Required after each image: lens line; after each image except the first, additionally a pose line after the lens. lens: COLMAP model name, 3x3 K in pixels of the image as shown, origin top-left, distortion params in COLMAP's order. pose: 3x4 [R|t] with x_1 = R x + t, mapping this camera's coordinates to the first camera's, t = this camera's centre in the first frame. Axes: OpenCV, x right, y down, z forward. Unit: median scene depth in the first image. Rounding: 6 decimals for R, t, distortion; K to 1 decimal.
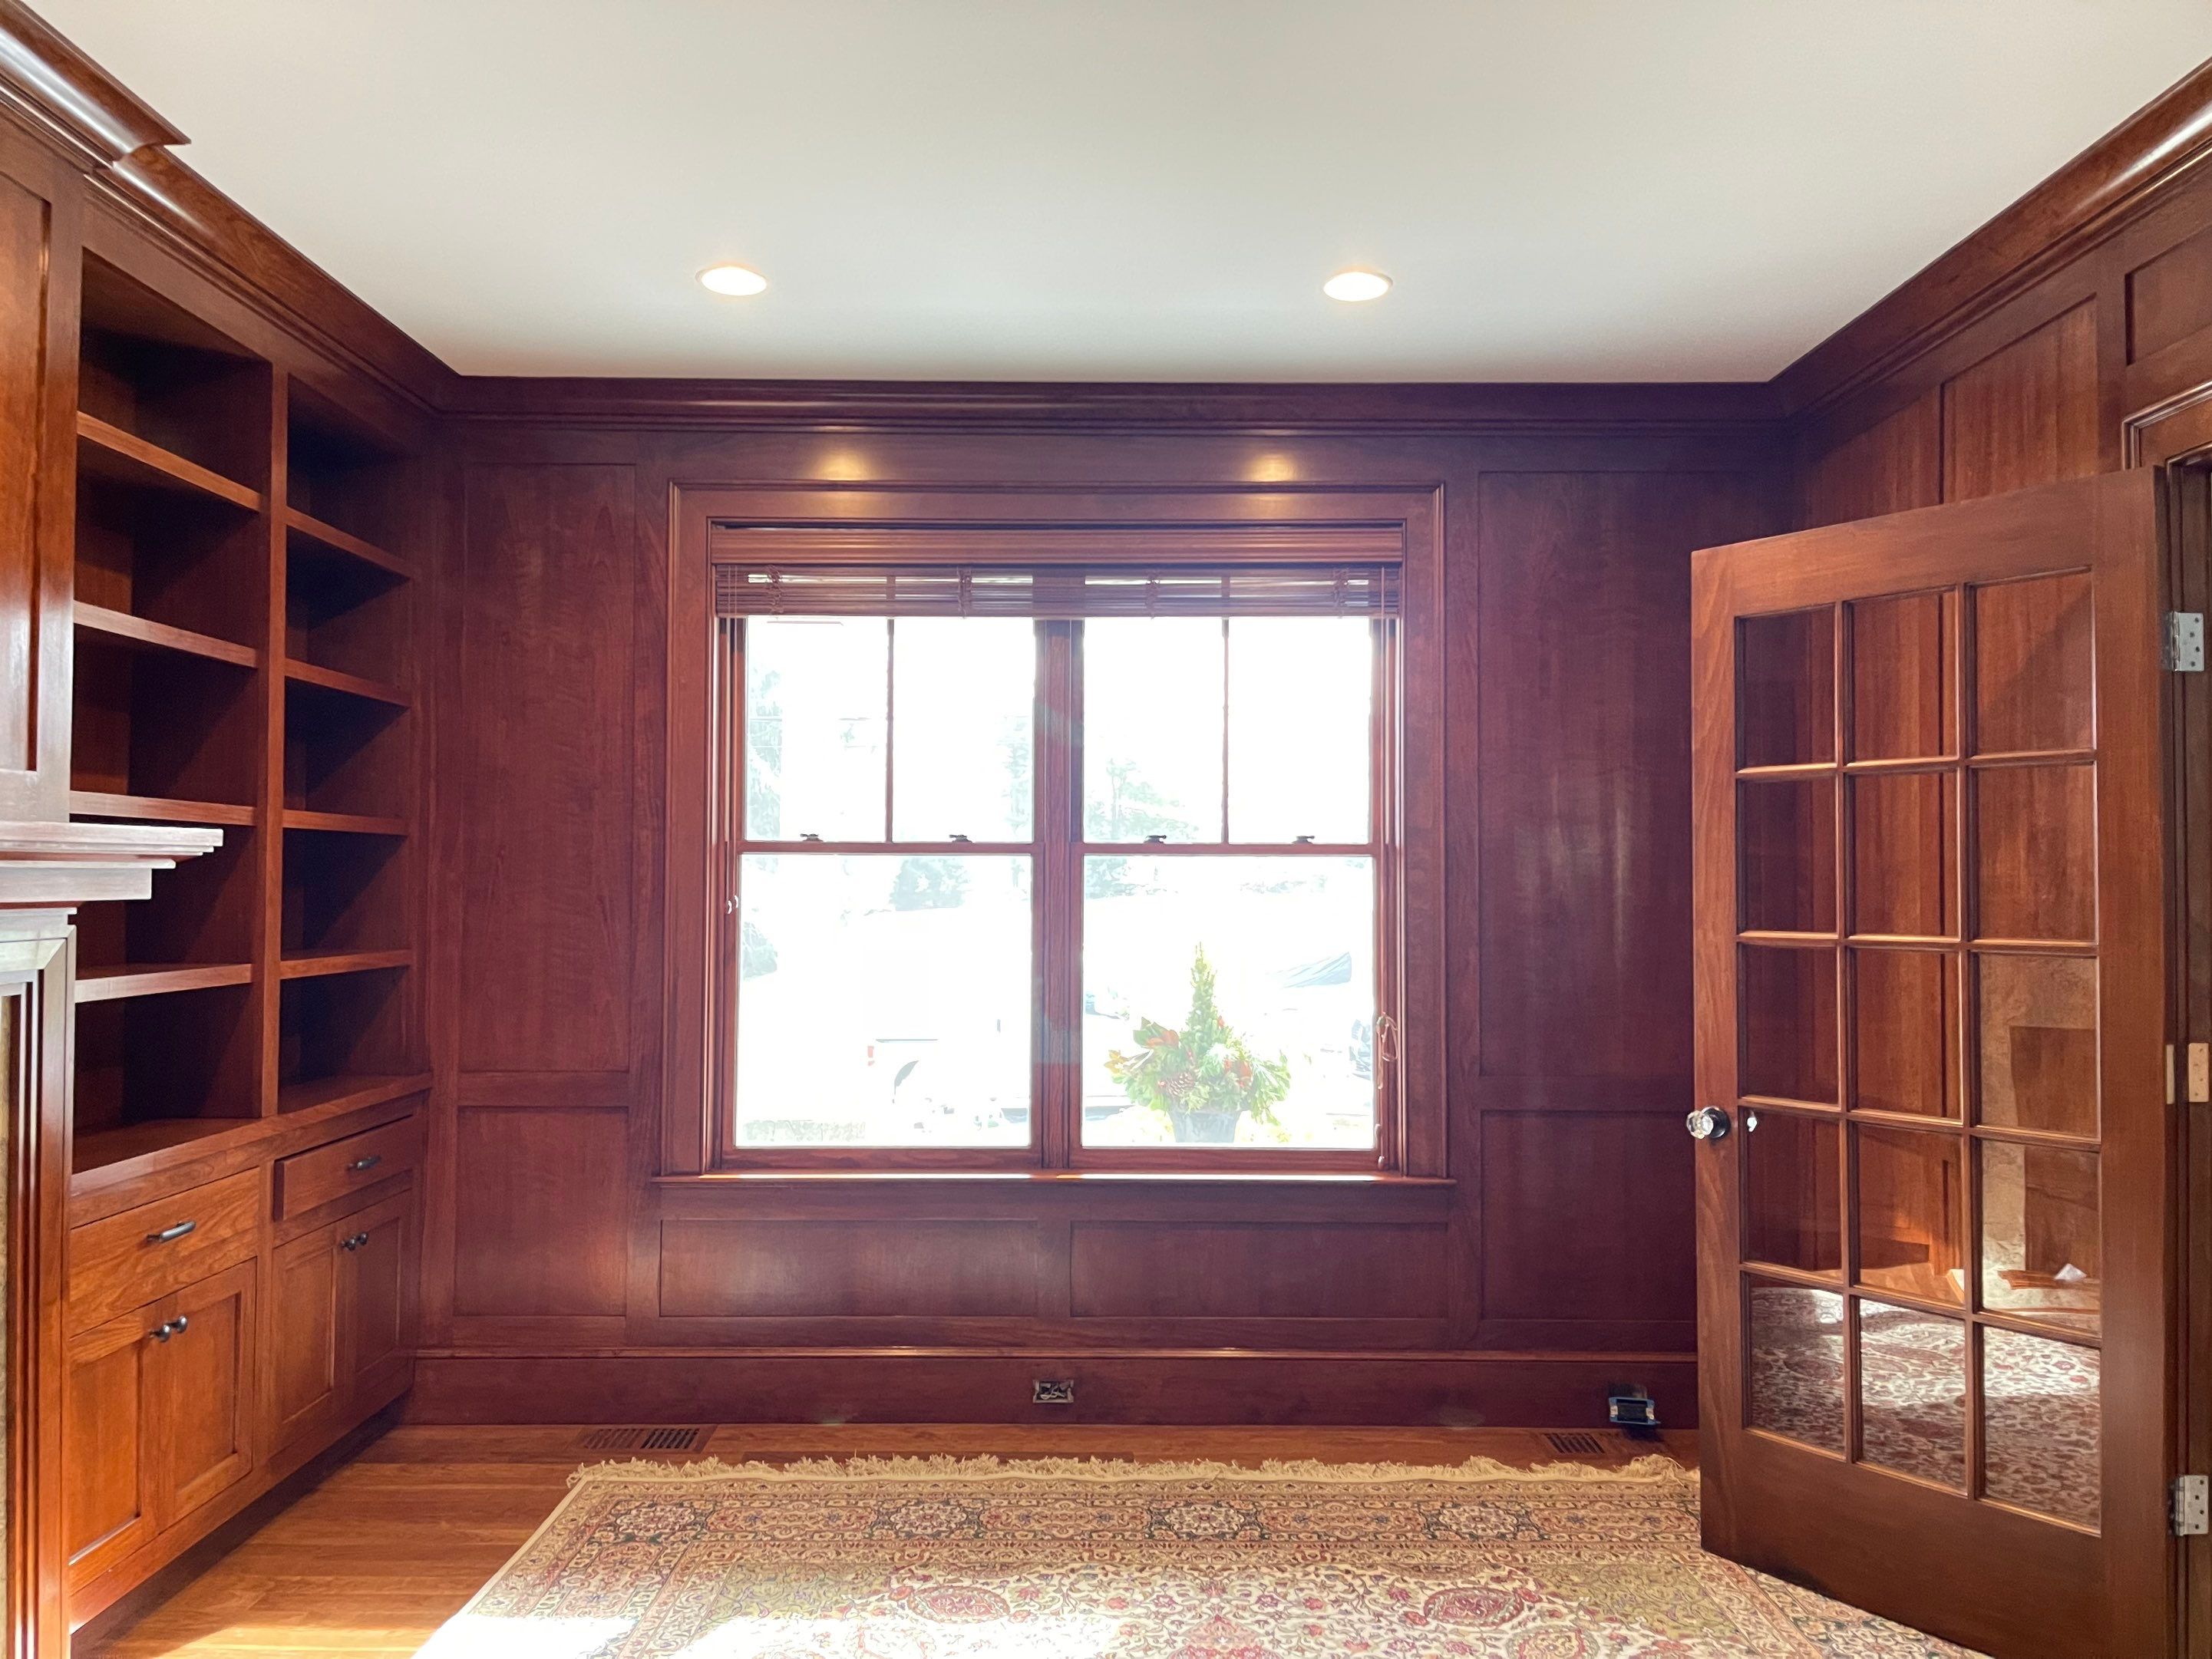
lens RADIAL K [[1663.2, 0, 1101.1], [0, 1663.2, 844.7], [0, 0, 1]] dist [0.089984, -0.115394]
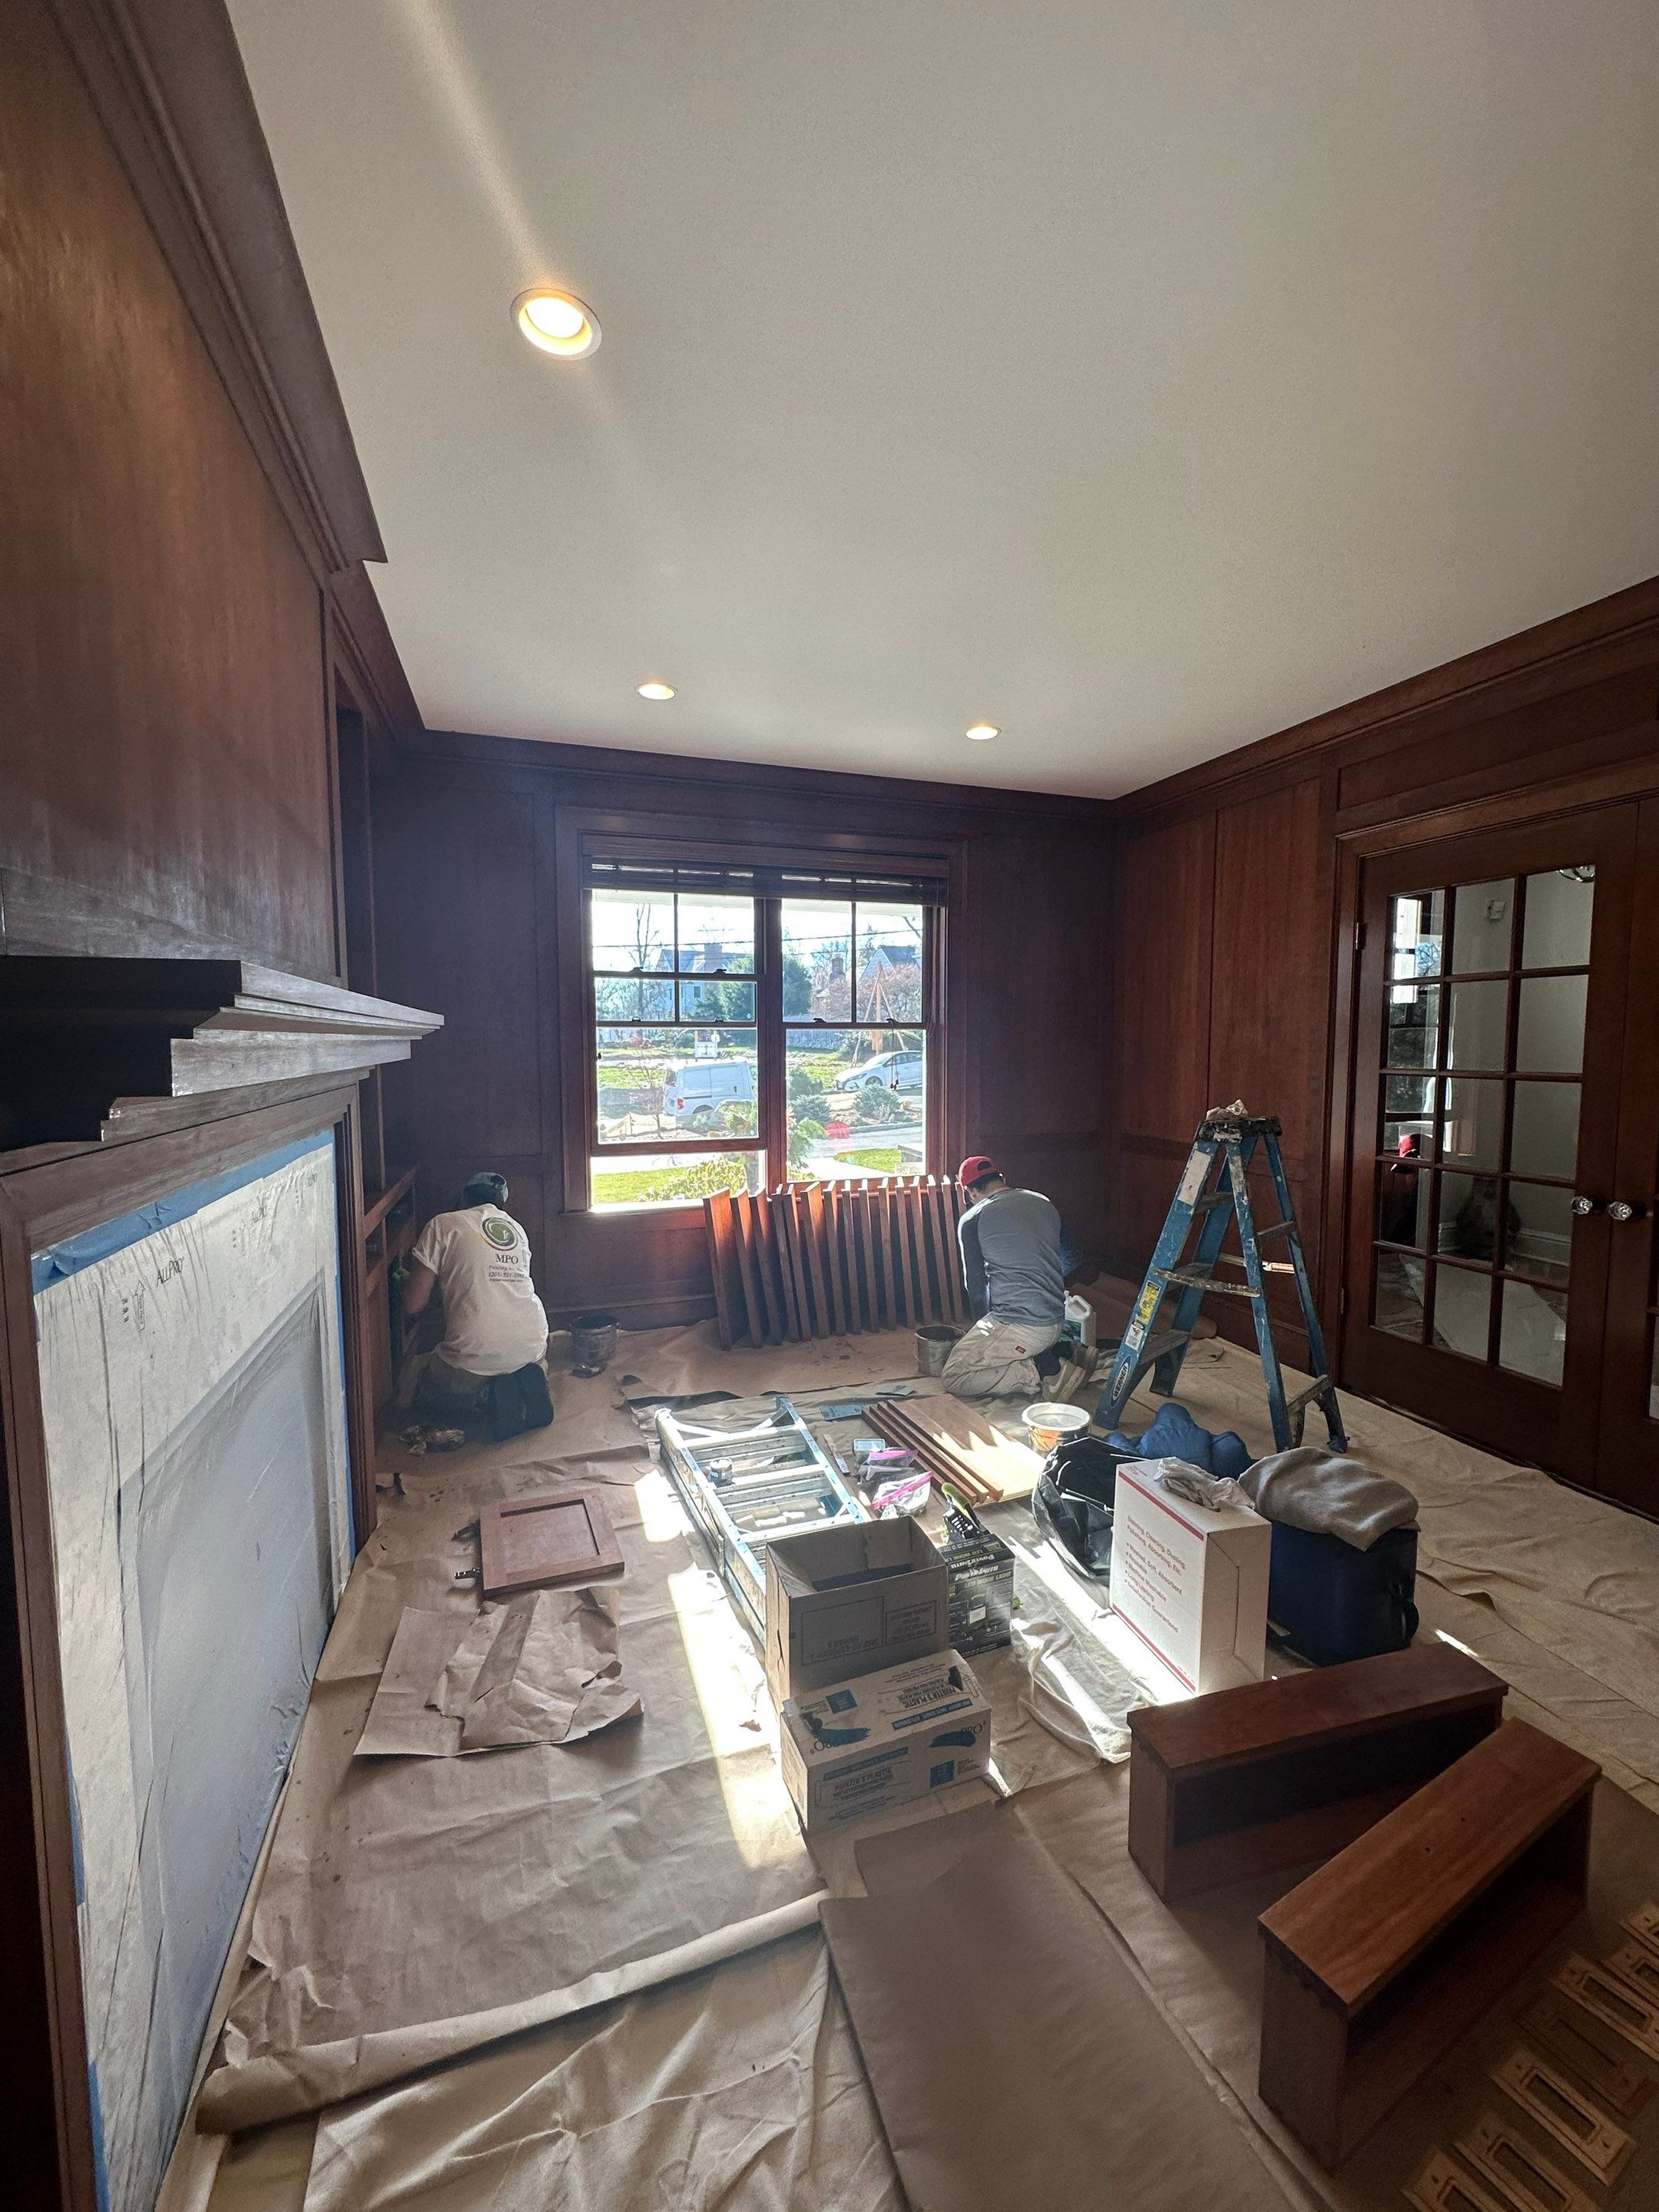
lens RADIAL K [[880.4, 0, 831.8], [0, 880.4, 1109.8], [0, 0, 1]] dist [-0.000309, -0.000112]
pose [[0.946978, -0.029850, 0.319909, -0.322105], [-0.002252, 0.995034, 0.099511, -0.002014], [-0.321290, -0.094956, 0.942208, 0.059759]]
